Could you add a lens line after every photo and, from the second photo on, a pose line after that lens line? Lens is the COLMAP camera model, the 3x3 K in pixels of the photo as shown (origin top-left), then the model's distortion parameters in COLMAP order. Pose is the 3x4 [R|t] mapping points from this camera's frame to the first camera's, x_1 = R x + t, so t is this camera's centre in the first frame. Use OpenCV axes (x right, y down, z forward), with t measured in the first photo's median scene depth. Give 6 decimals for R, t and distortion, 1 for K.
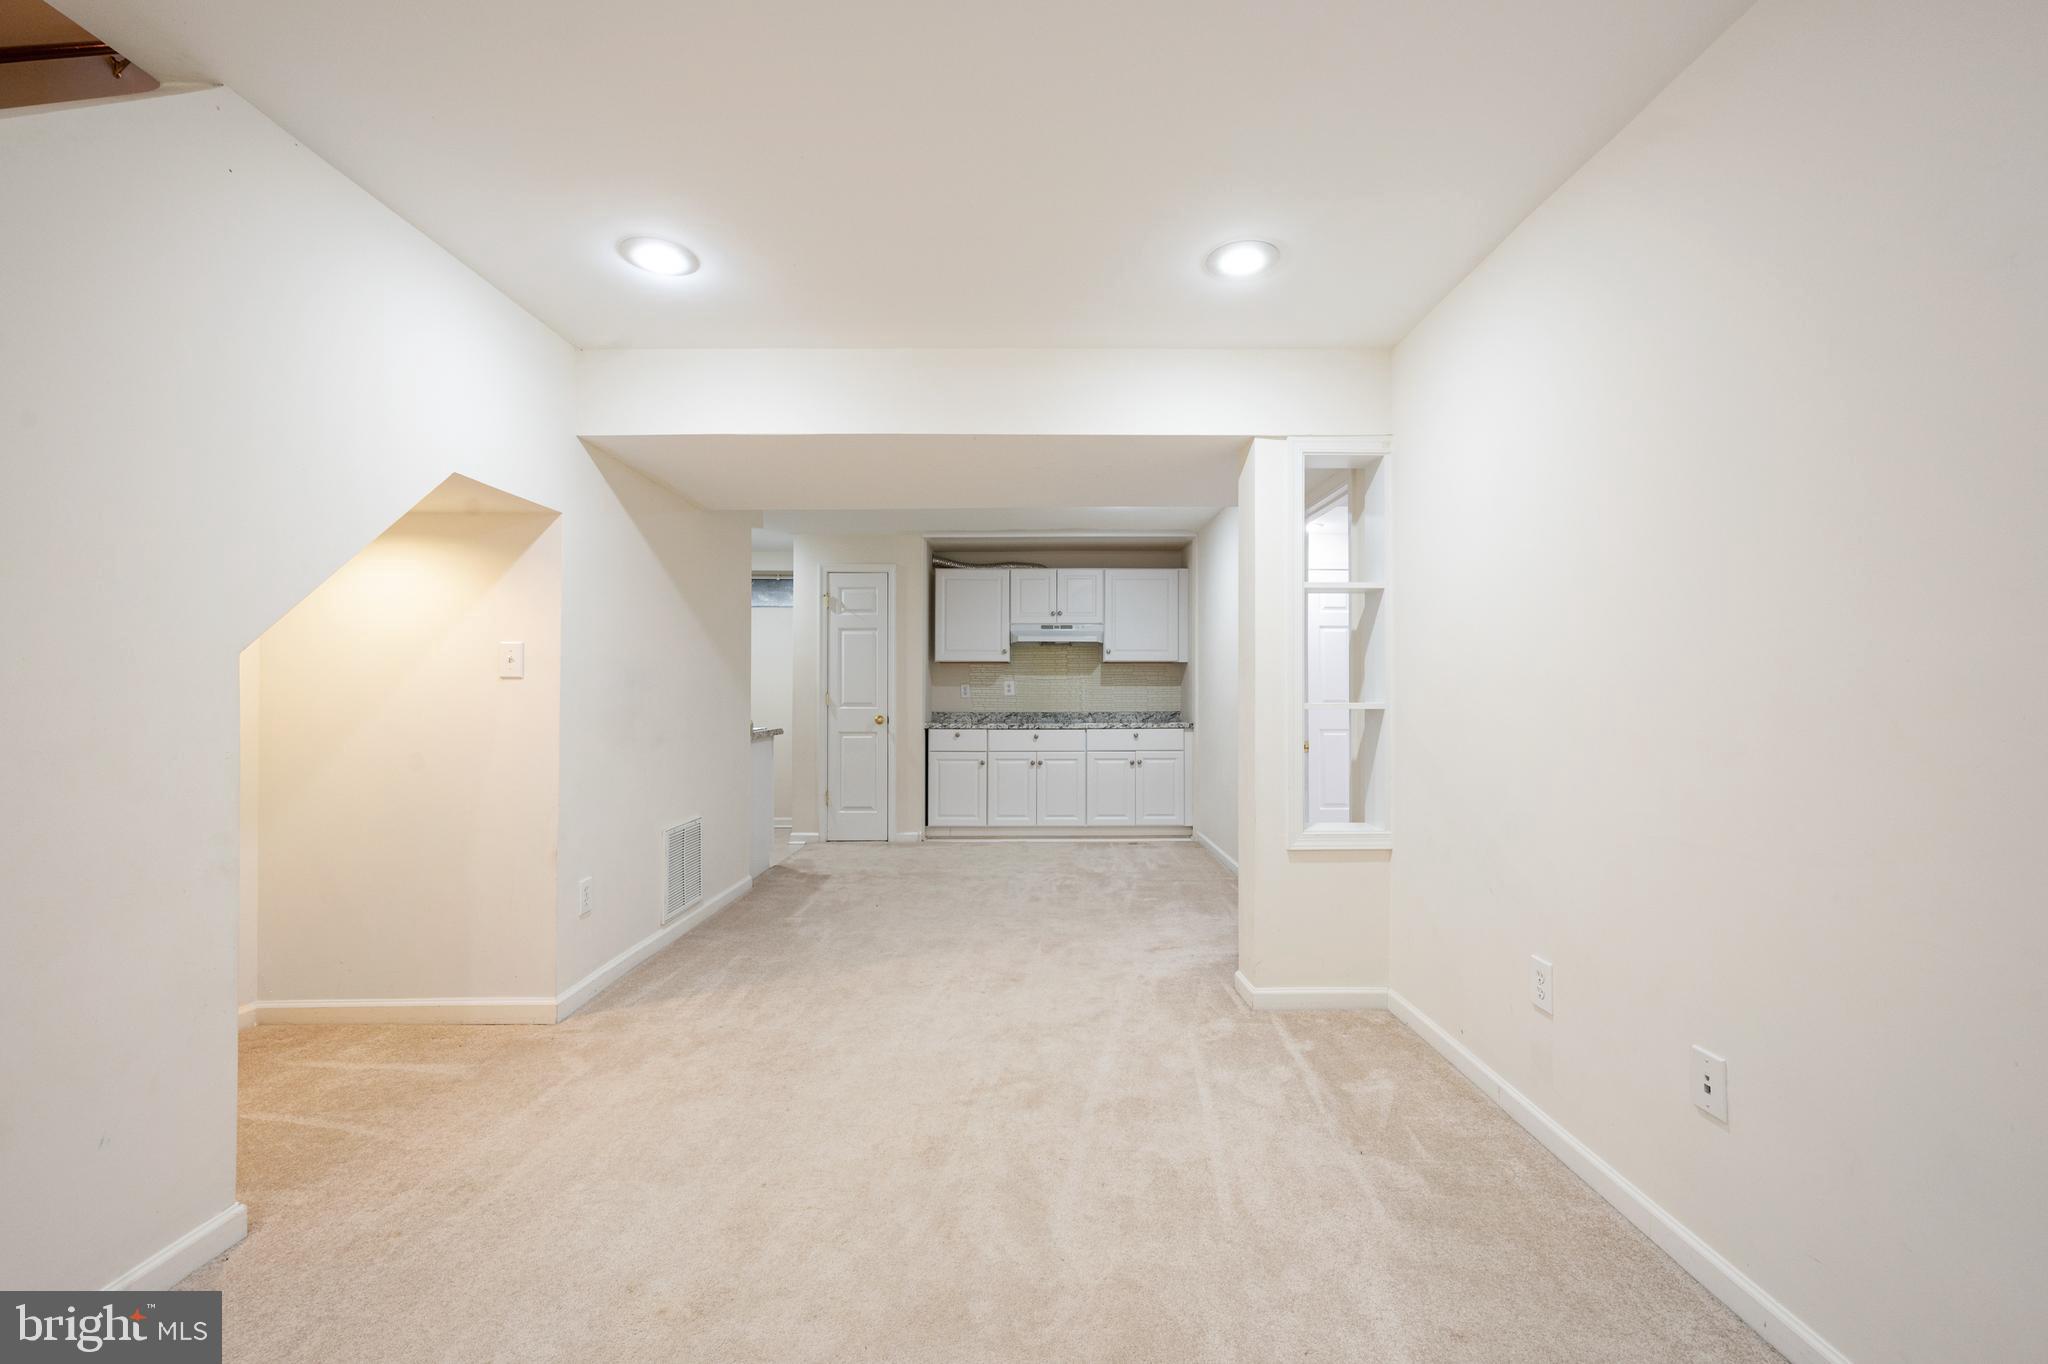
lens RADIAL K [[811.7, 0, 1023.2], [0, 811.7, 685.7], [0, 0, 1]] dist [0.000447, 0.000008]
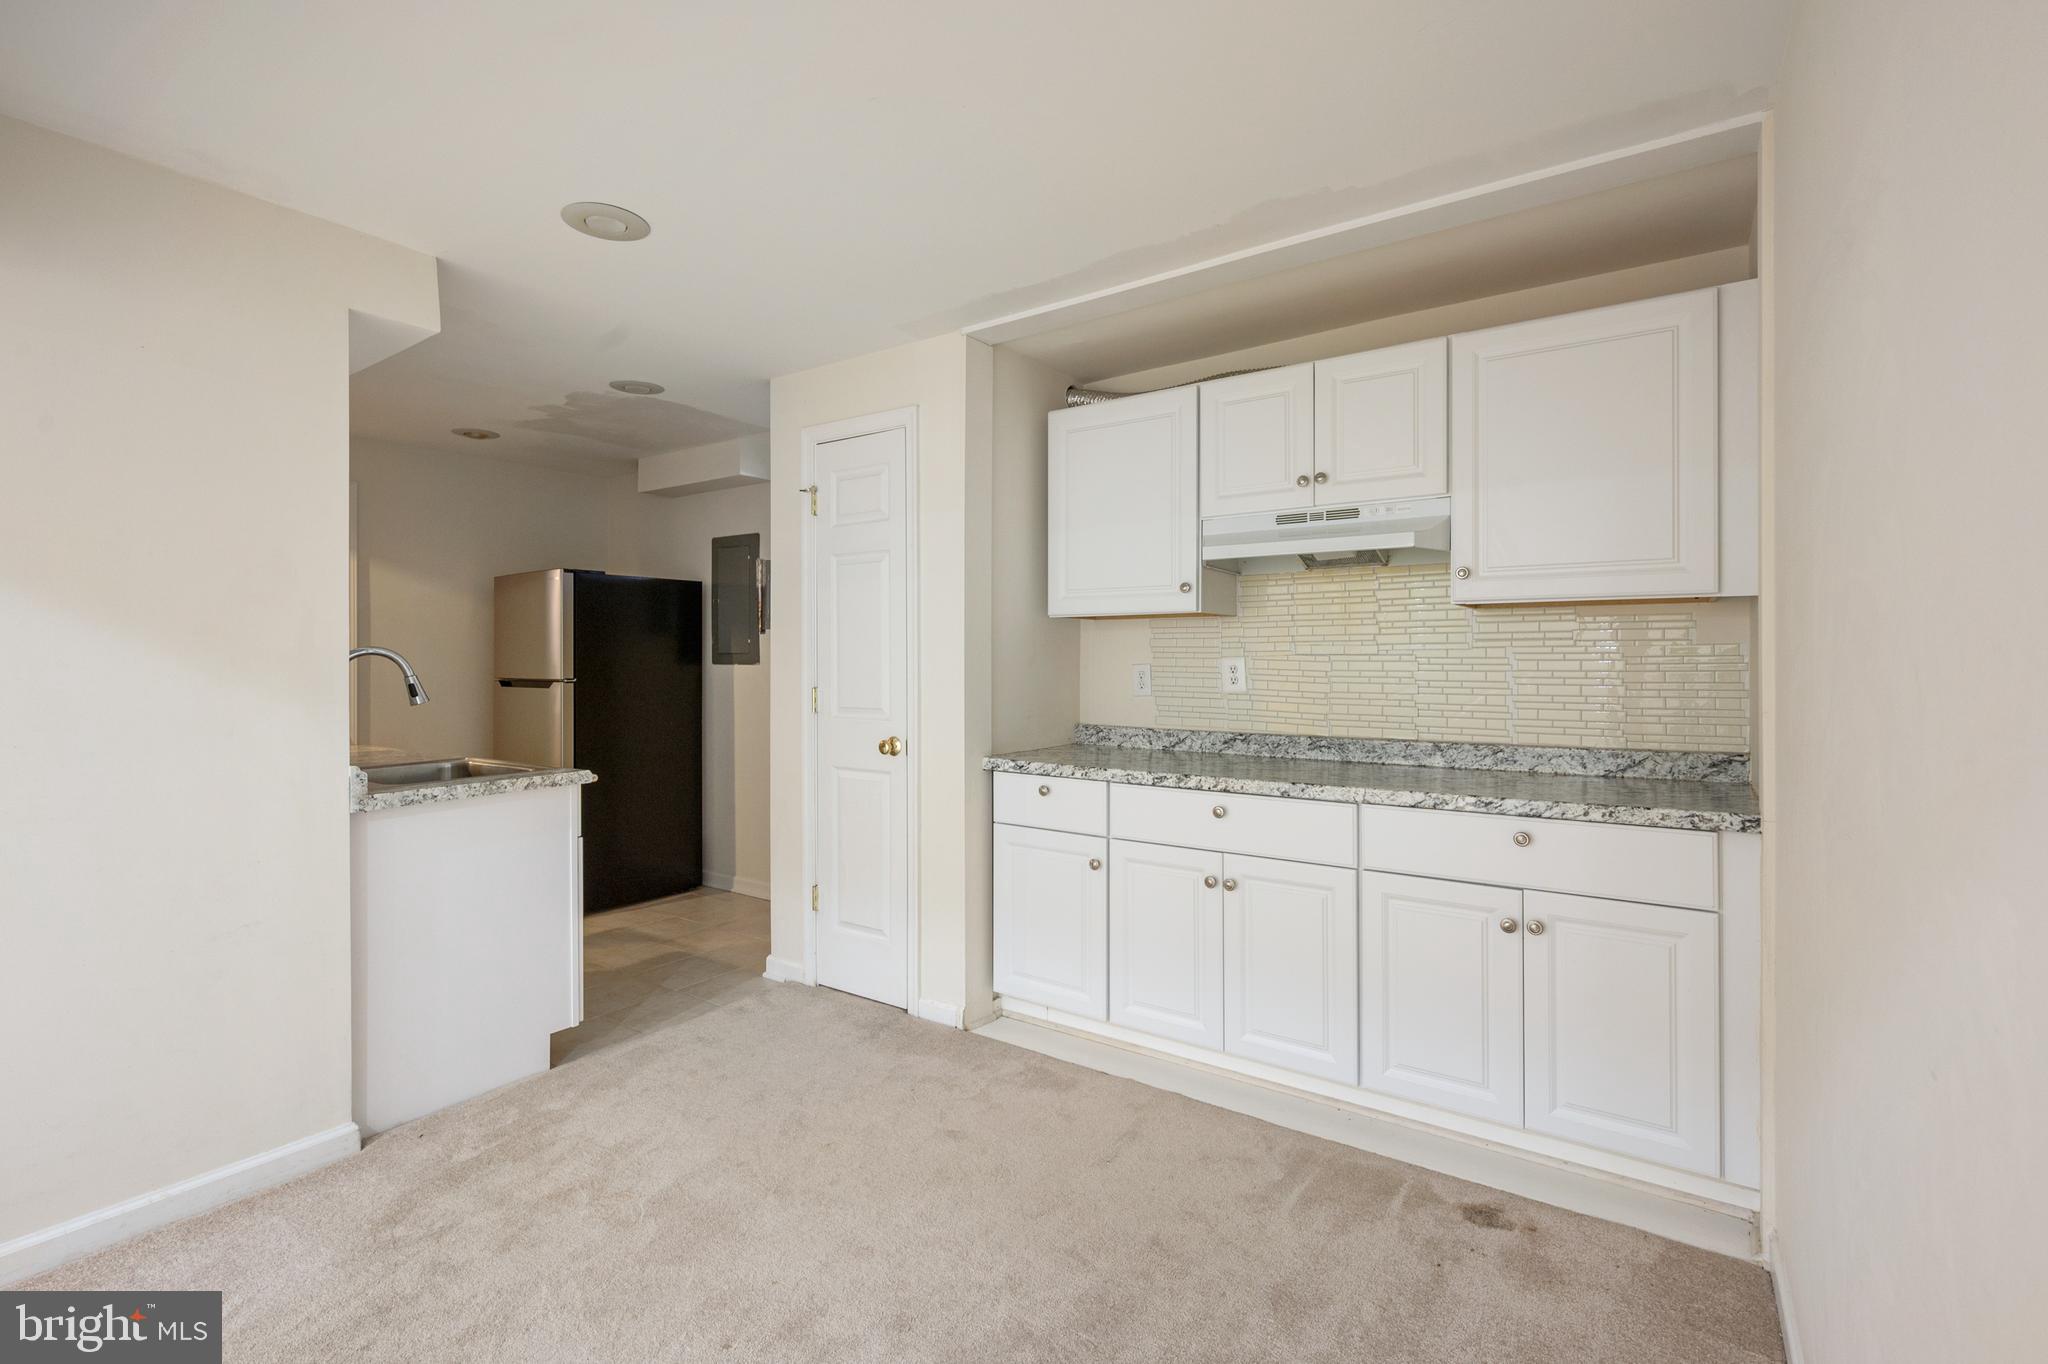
lens RADIAL K [[910.8, 0, 1031.7], [0, 910.8, 647.2], [0, 0, 1]] dist [-0.001085, -0.000361]
pose [[0.824479, -0.008533, -0.565829, 0.175948], [0.009242, 0.999956, -0.001613, -0.012060], [0.565818, -0.003899, 0.824521, 0.593387]]
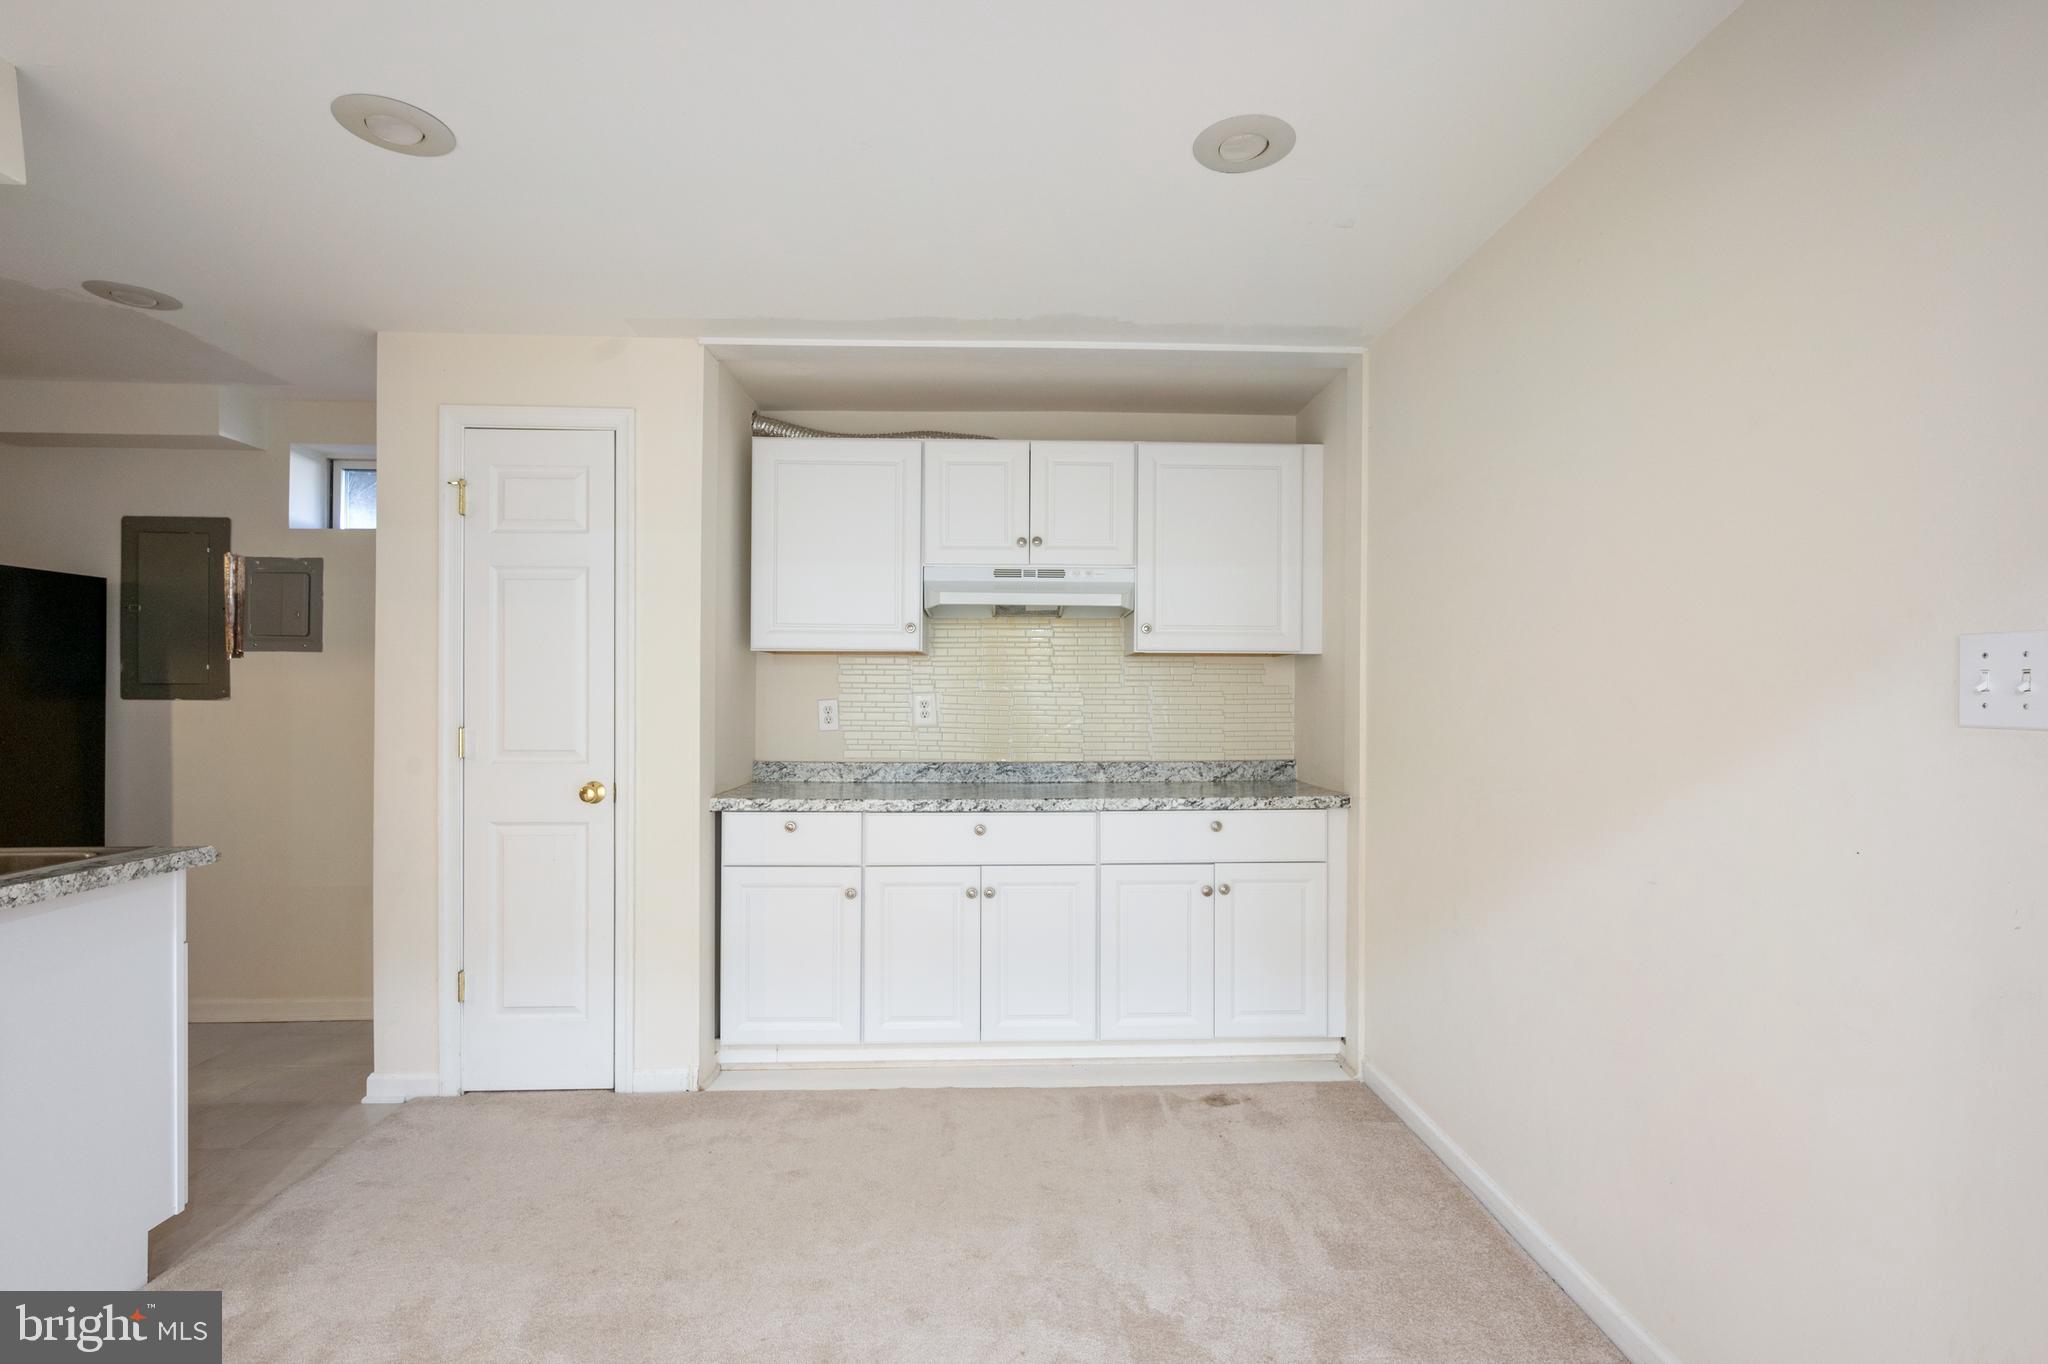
lens RADIAL K [[962.8, 0, 1023.6], [0, 962.8, 683.2], [0, 0, 1]] dist [-0.000804, 0.000606]
pose [[0.998841, 0.003519, 0.047994, 0.013638], [-0.003486, 0.999994, -0.000763, -0.011939], [-0.047997, 0.000595, 0.998847, 0.490709]]
